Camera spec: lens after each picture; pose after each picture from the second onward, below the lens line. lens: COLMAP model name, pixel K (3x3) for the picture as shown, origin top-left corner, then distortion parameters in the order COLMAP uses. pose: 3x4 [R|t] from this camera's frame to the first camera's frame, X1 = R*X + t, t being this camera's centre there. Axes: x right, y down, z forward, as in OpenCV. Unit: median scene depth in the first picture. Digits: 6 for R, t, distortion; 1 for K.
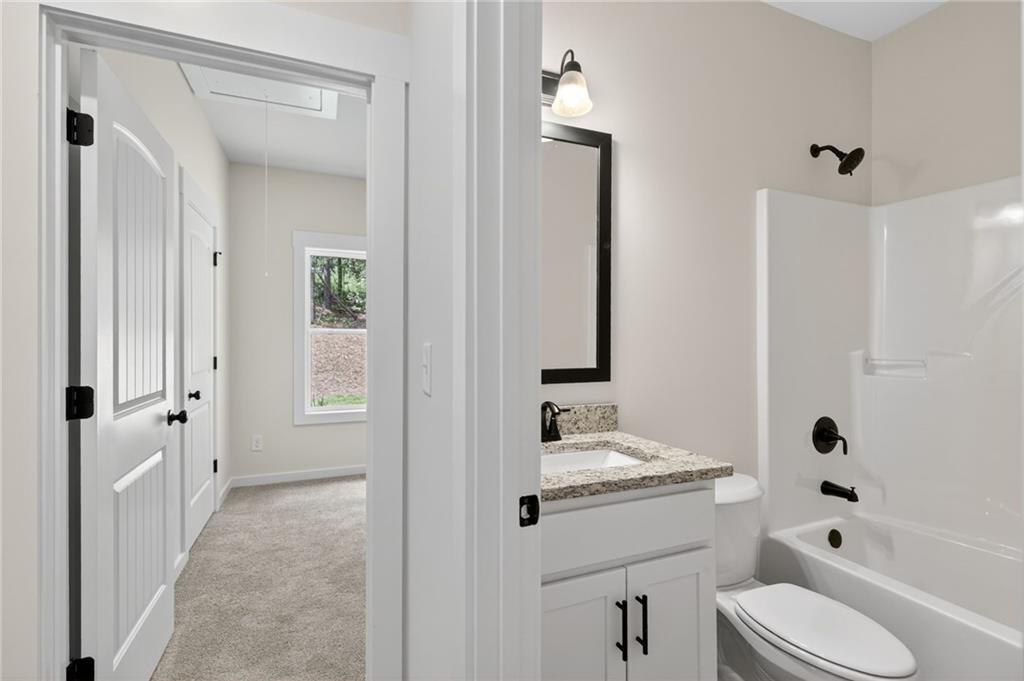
lens RADIAL K [[462.3, 0, 512.4], [0, 462.3, 342.2], [0, 0, 1]] dist [0.001101, -0.000536]
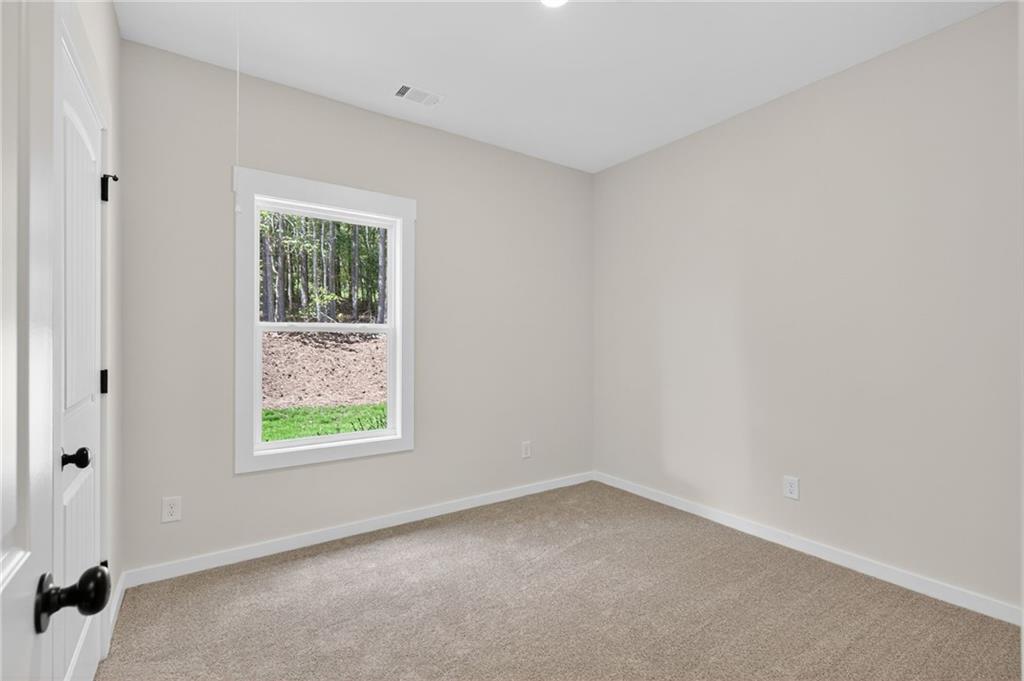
lens RADIAL K [[462.3, 0, 511.0], [0, 462.3, 339.4], [0, 0, 1]] dist [0.001101, -0.000536]
pose [[0.977332, -0.001697, 0.211704, -0.289583], [0.002920, 0.999981, -0.005464, 0.000267], [-0.211691, 0.005958, 0.977319, 0.368029]]
